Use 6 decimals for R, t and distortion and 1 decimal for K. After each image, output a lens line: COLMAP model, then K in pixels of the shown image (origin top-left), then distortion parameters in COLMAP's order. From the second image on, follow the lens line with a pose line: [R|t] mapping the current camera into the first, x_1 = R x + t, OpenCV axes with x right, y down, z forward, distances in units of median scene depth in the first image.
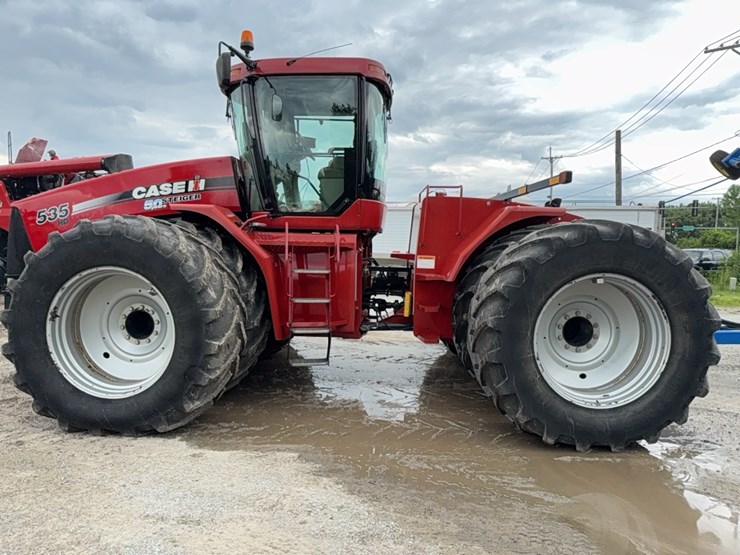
lens RADIAL K [[520.3, 0, 369.3], [0, 520.3, 281.4], [0, 0, 1]] dist [0.038732, -0.049966]
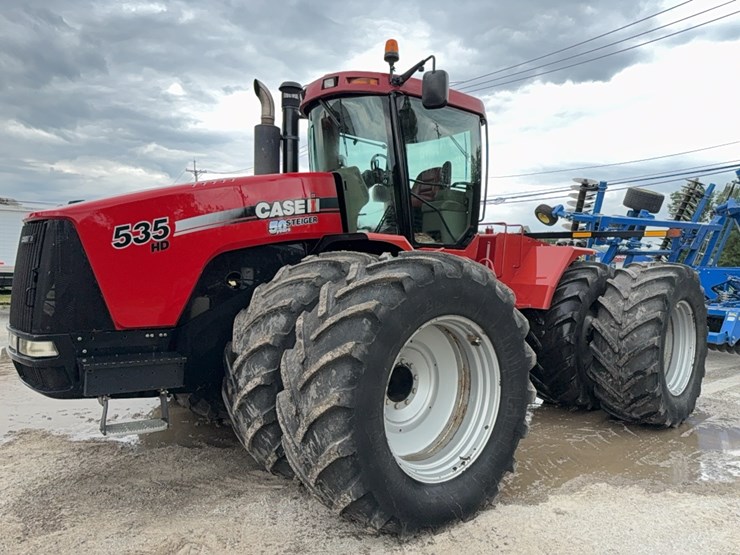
lens RADIAL K [[511.6, 0, 370.8], [0, 511.6, 281.6], [0, 0, 1]] dist [0.100319, -0.156567]
pose [[0.744266, -0.015157, 0.667711, -0.841385], [0.029230, 0.999524, -0.009892, -0.057839], [-0.667243, 0.026880, 0.744355, 0.366238]]
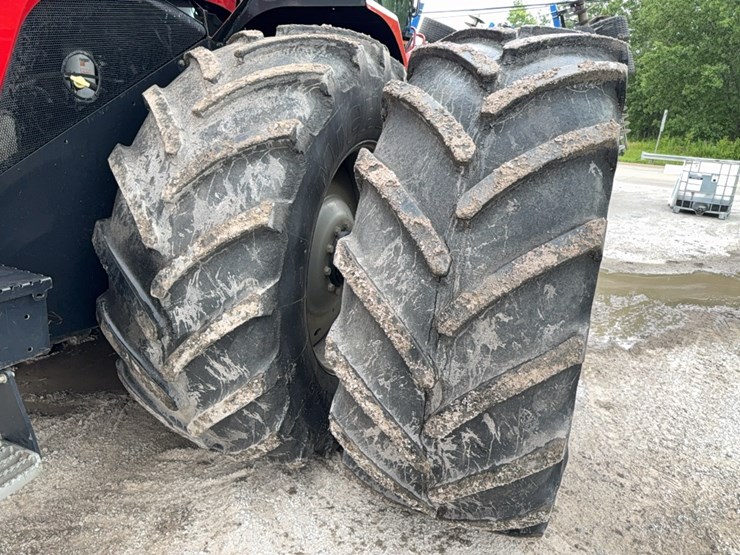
lens RADIAL K [[510.1, 0, 367.8], [0, 510.1, 279.9], [0, 0, 1]] dist [0.138479, -0.234886]
pose [[0.310532, -0.273426, 0.910389, -0.756595], [0.004159, 0.958118, 0.286343, -0.042691], [-0.950554, -0.085132, 0.298664, 0.783392]]
